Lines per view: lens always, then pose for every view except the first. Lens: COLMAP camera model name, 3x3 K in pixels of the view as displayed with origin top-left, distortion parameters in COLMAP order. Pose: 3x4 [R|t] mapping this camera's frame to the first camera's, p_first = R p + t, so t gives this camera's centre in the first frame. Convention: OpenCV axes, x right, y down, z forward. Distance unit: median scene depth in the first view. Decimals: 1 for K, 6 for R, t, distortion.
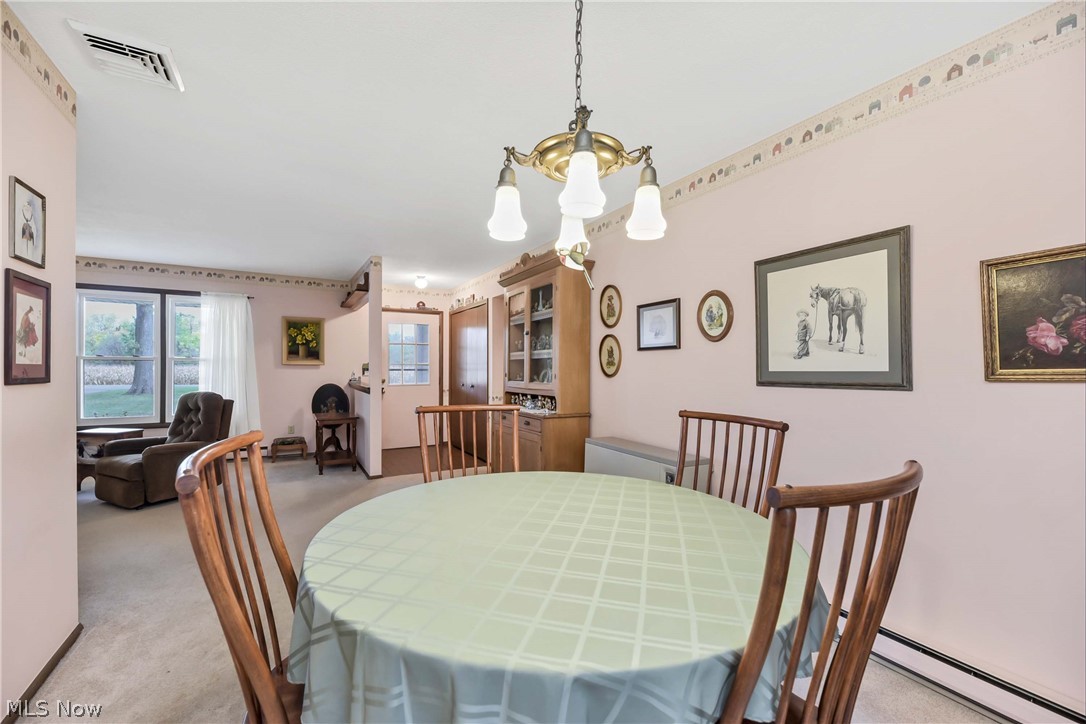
lens RADIAL K [[449.7, 0, 543.0], [0, 449.7, 362.0], [0, 0, 1]] dist [0.001078, 0.000066]
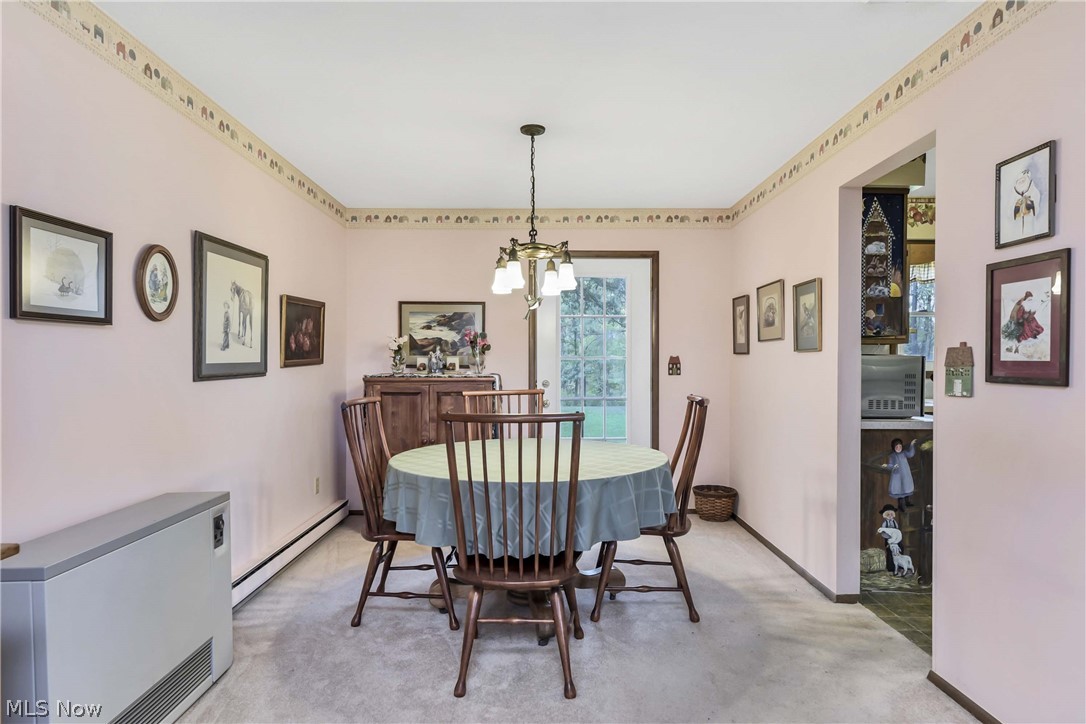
lens RADIAL K [[625.3, 0, 543.0], [0, 625.3, 362.0], [0, 0, 1]] dist [0.021411, 0.000371]
pose [[-0.875238, -0.007303, 0.483637, -0.588590], [-0.012652, 0.999890, -0.007797, 0.016601], [-0.483527, -0.012944, -0.875234, 1.553318]]
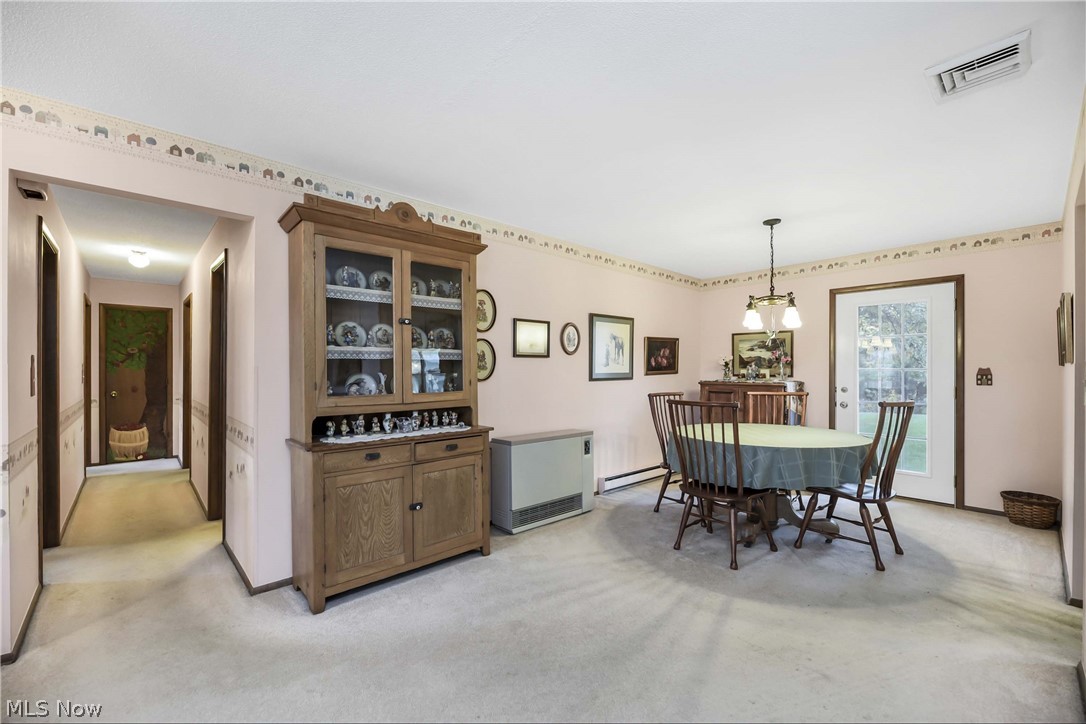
lens RADIAL K [[449.7, 0, 543.0], [0, 449.7, 362.0], [0, 0, 1]] dist [0.001078, 0.000066]
pose [[-0.229606, 0.011904, 0.973211, -1.144096], [-0.016171, 0.999741, -0.016043, 0.006354], [-0.973149, -0.019421, -0.229354, 1.461284]]
